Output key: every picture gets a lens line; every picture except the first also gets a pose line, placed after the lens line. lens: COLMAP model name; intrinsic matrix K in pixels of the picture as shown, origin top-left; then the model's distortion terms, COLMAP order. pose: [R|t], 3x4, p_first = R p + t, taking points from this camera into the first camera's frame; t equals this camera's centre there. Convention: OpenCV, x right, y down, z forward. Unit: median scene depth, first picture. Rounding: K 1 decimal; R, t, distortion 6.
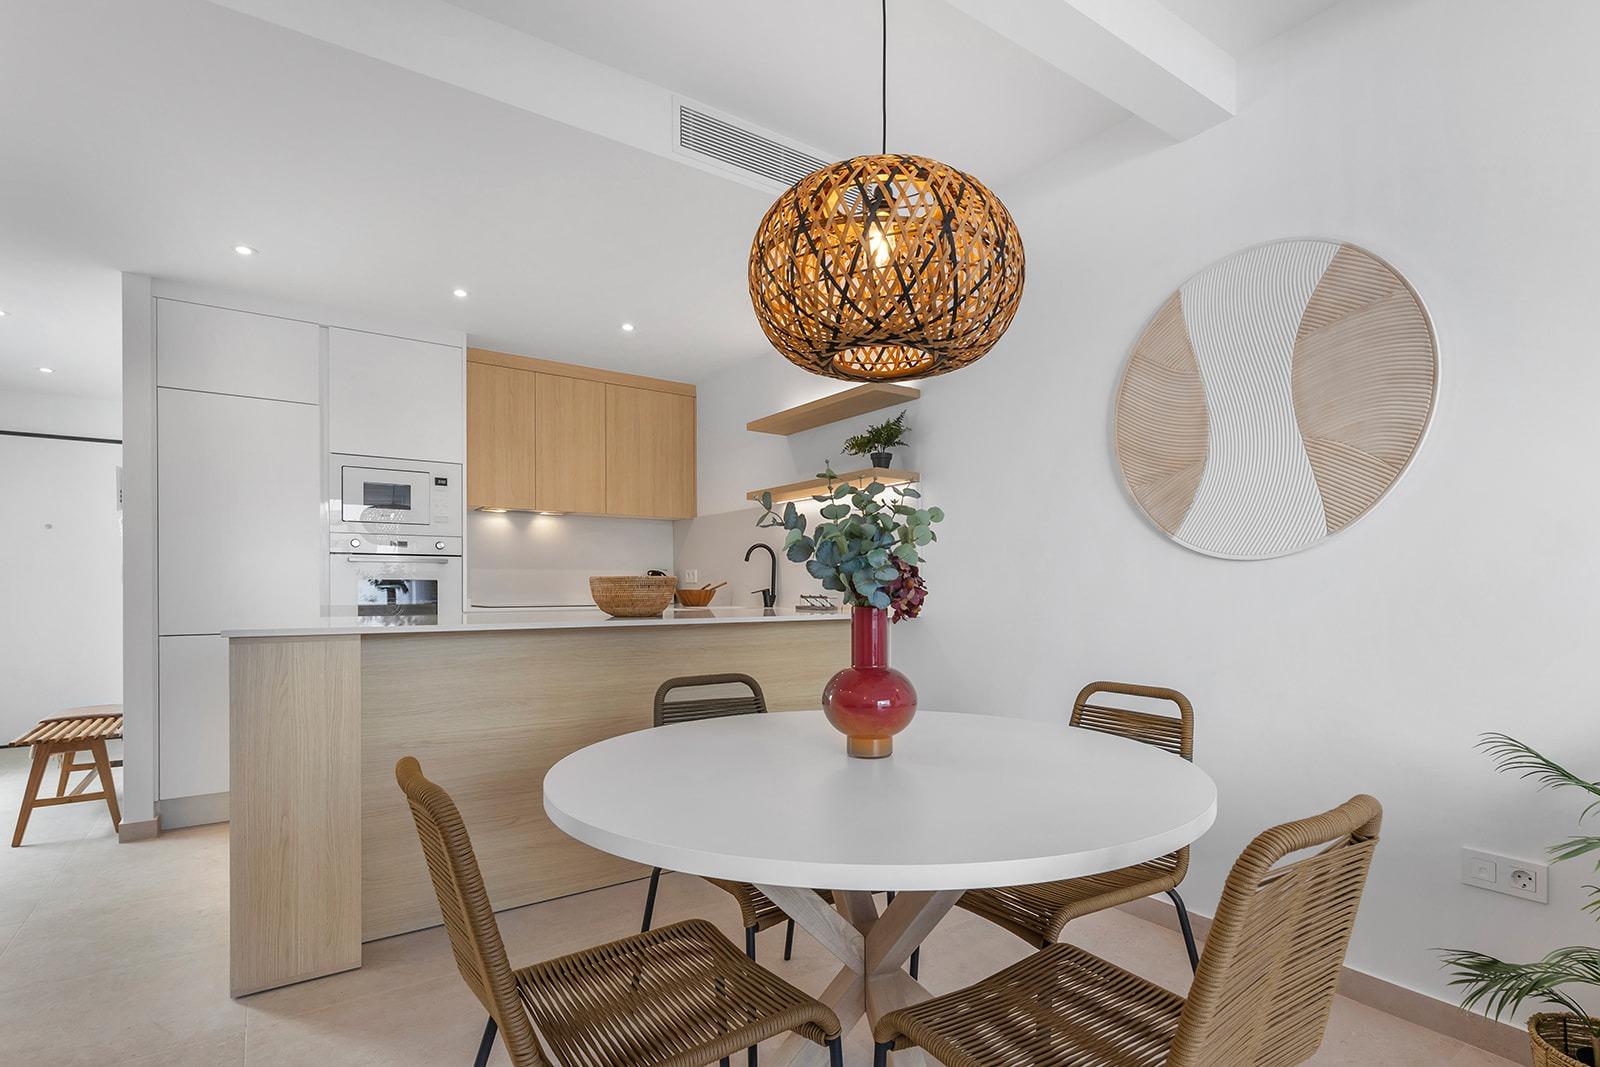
lens RADIAL K [[786.1, 0, 828.2], [0, 786.1, 586.9], [0, 0, 1]] dist [0.000712, -0.000169]
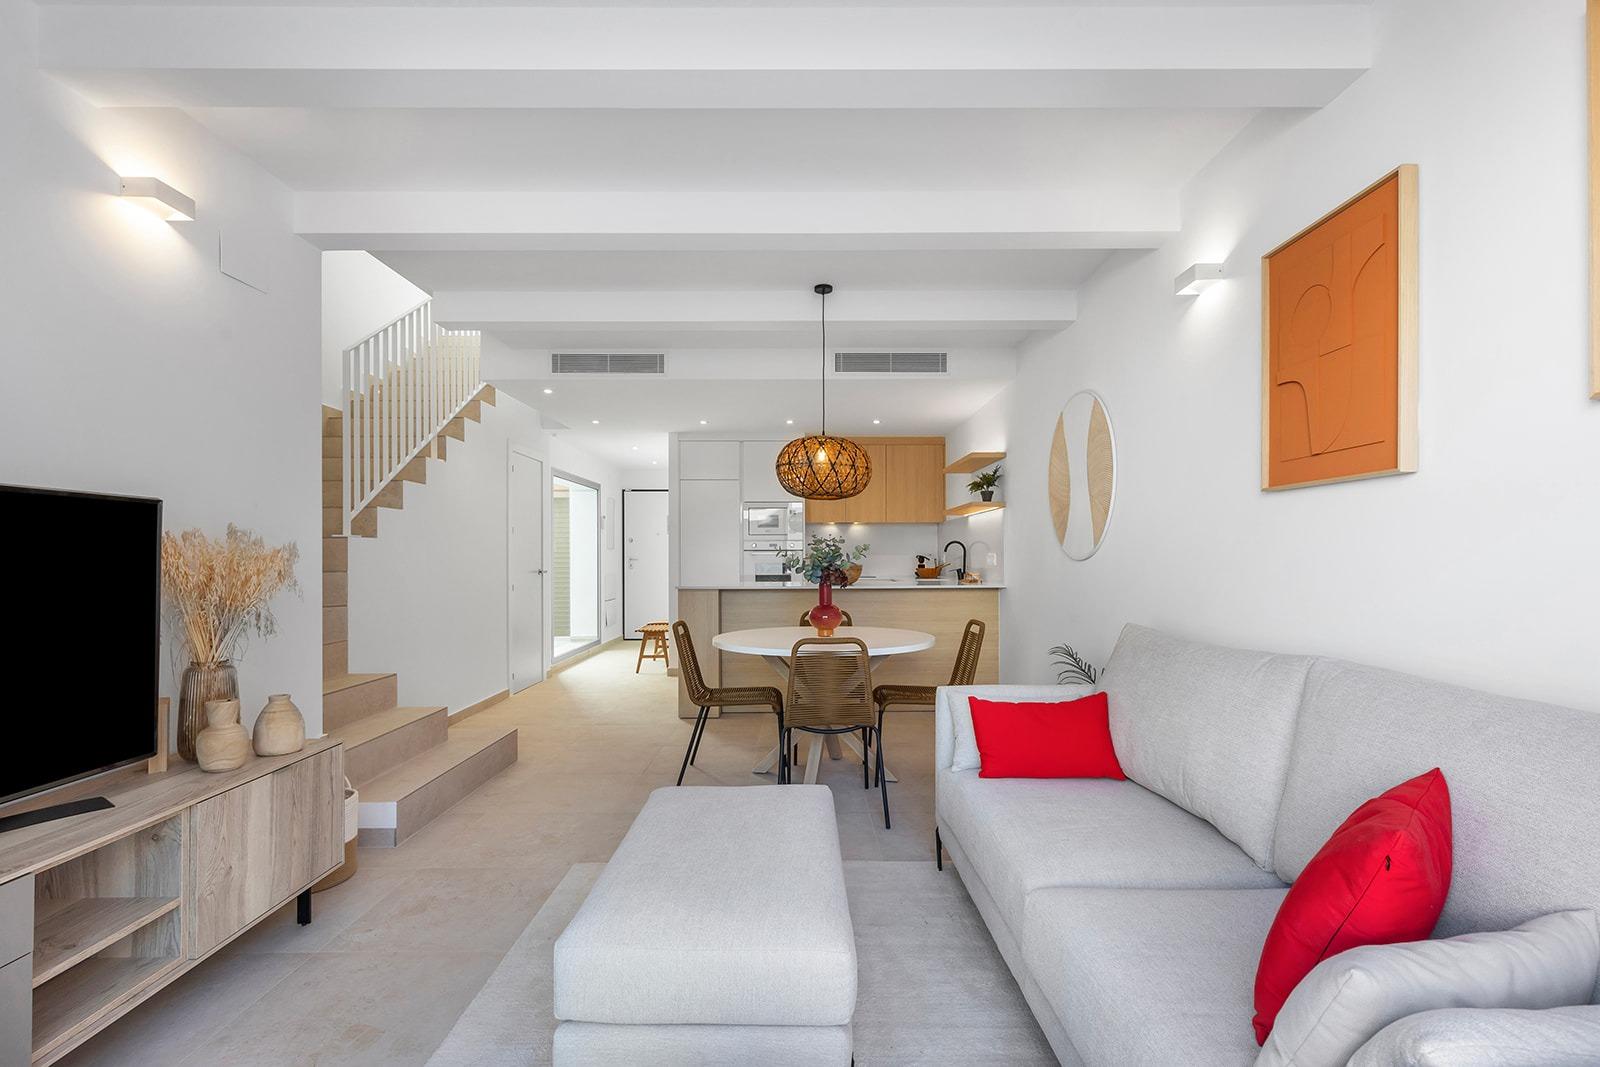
lens RADIAL K [[719.7, 0, 798.8], [0, 719.7, 558.0], [0, 0, 1]] dist [0.003839, 0.000078]
pose [[0.812700, -0.001828, -0.582679, 0.818440], [0.004126, 0.999988, 0.002617, -0.039154], [0.582667, -0.004531, 0.812698, -0.638291]]
